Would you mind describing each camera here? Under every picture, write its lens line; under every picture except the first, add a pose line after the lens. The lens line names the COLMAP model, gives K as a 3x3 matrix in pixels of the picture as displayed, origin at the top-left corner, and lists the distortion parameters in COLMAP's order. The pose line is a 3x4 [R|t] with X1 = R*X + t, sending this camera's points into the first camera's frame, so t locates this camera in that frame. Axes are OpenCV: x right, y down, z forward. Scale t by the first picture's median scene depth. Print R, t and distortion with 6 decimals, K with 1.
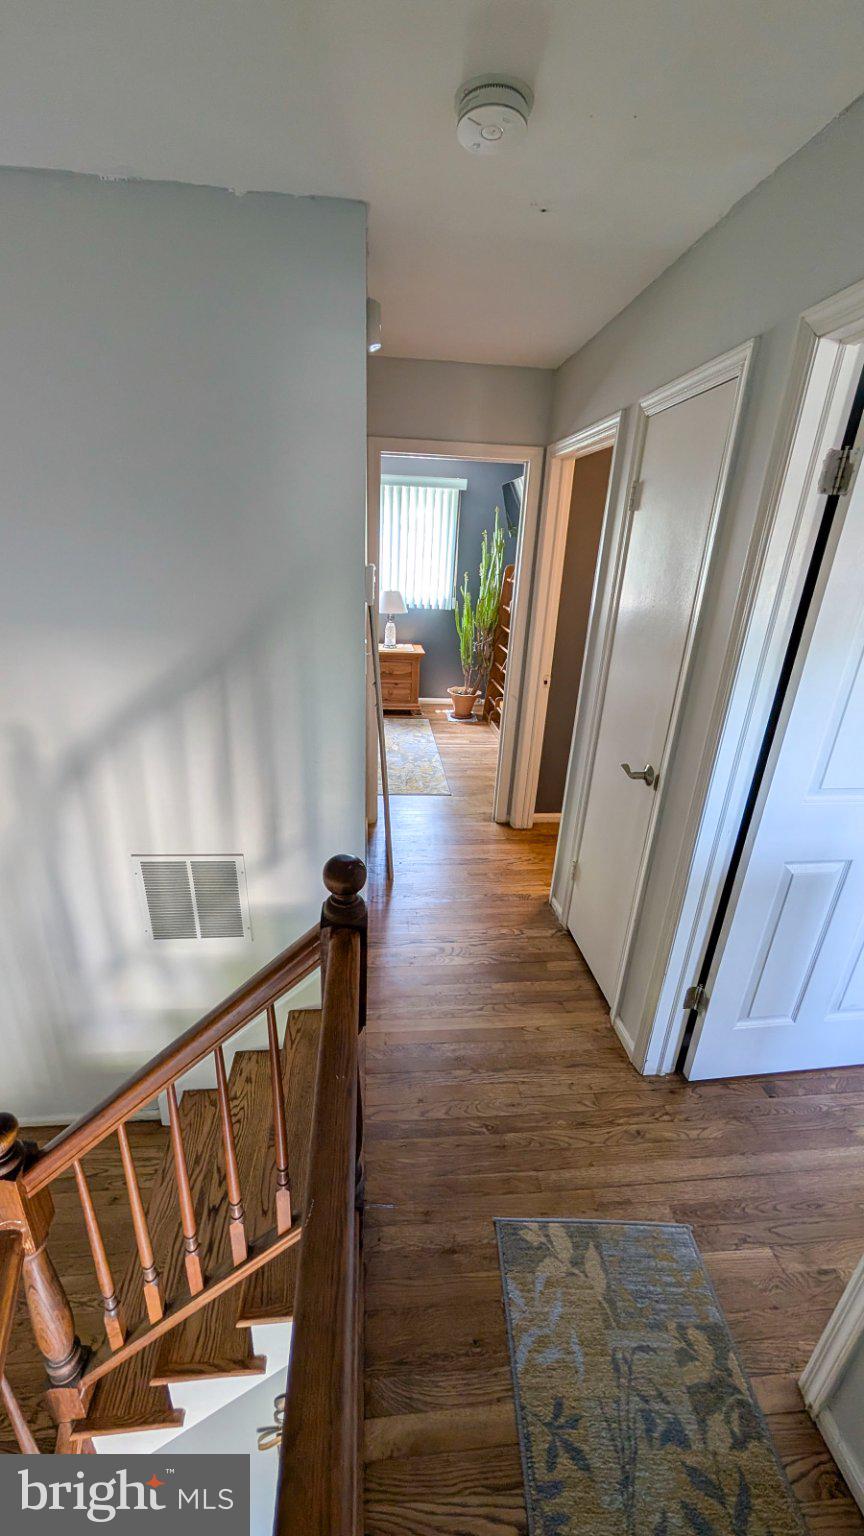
lens RADIAL K [[572.7, 0, 426.8], [0, 572.7, 764.9], [0, 0, 1]] dist [0.000262, -0.000011]
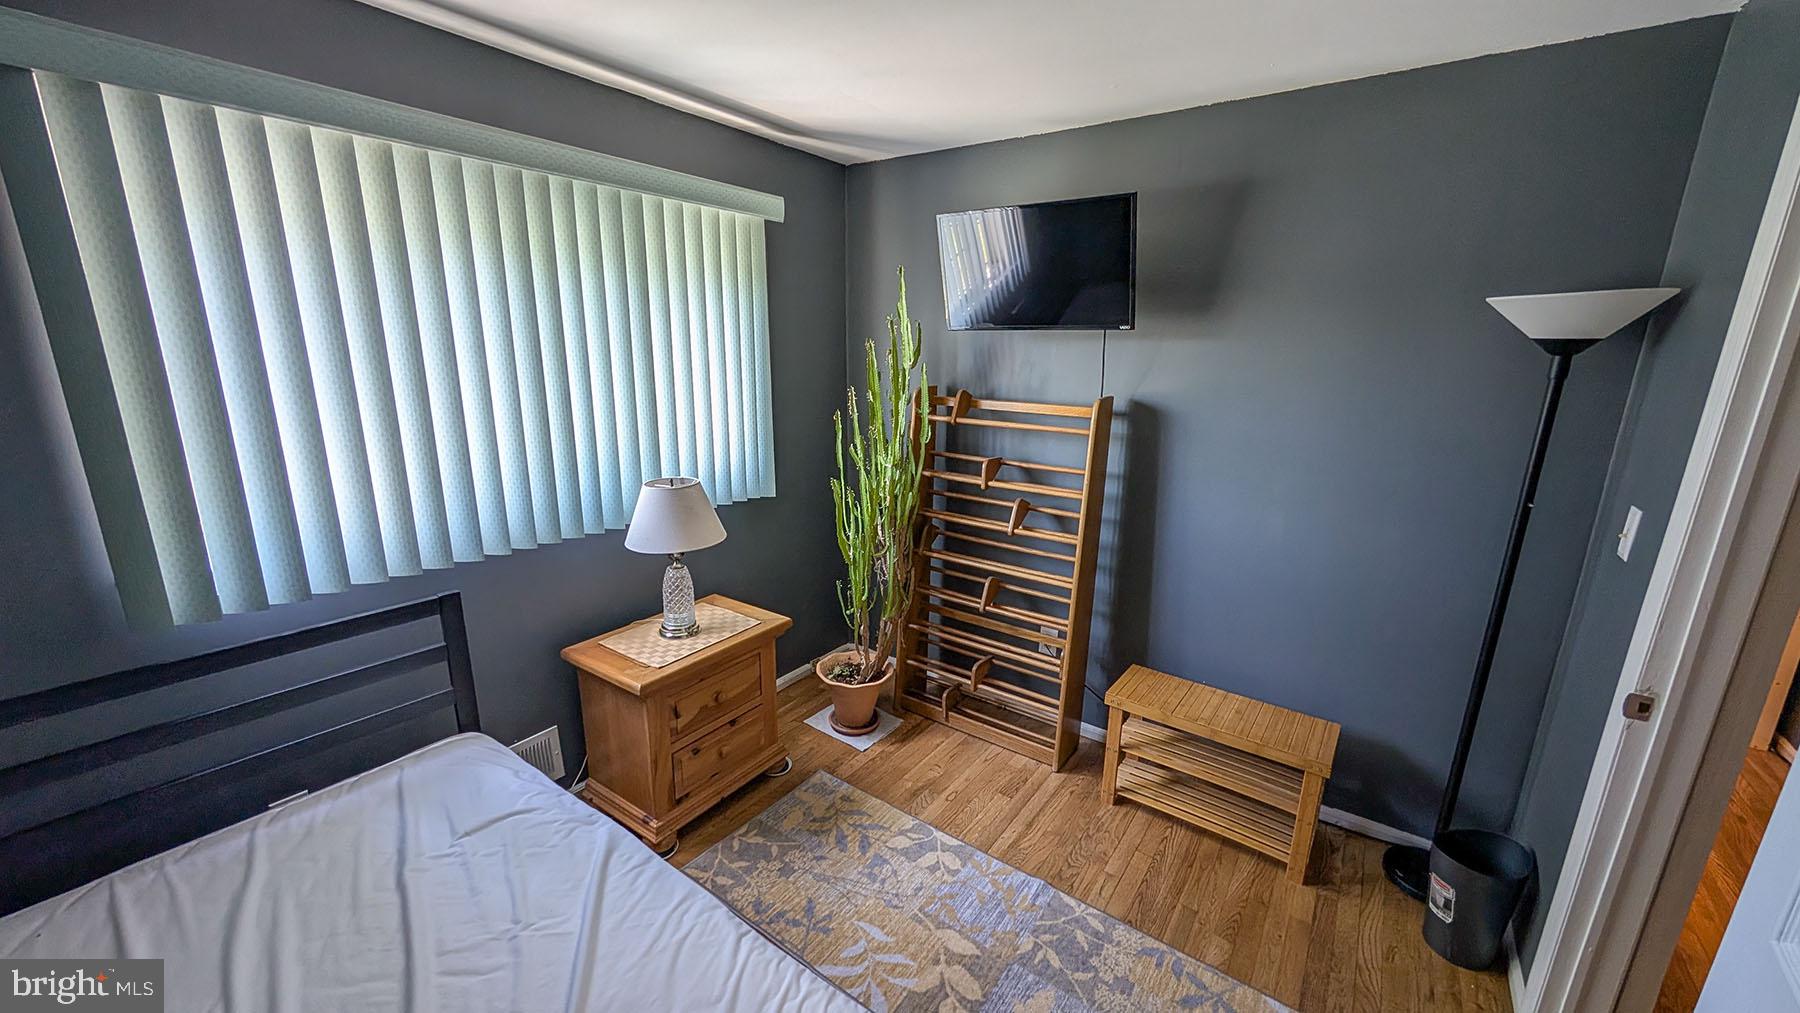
lens RADIAL K [[675.3, 0, 902.9], [0, 675.3, 507.8], [0, 0, 1]] dist [0.000867, -0.000316]
pose [[0.653490, -0.215737, 0.725540, -0.277107], [0.287332, 0.957481, 0.025905, -0.265079], [-0.700279, 0.191542, 0.687692, 0.634854]]
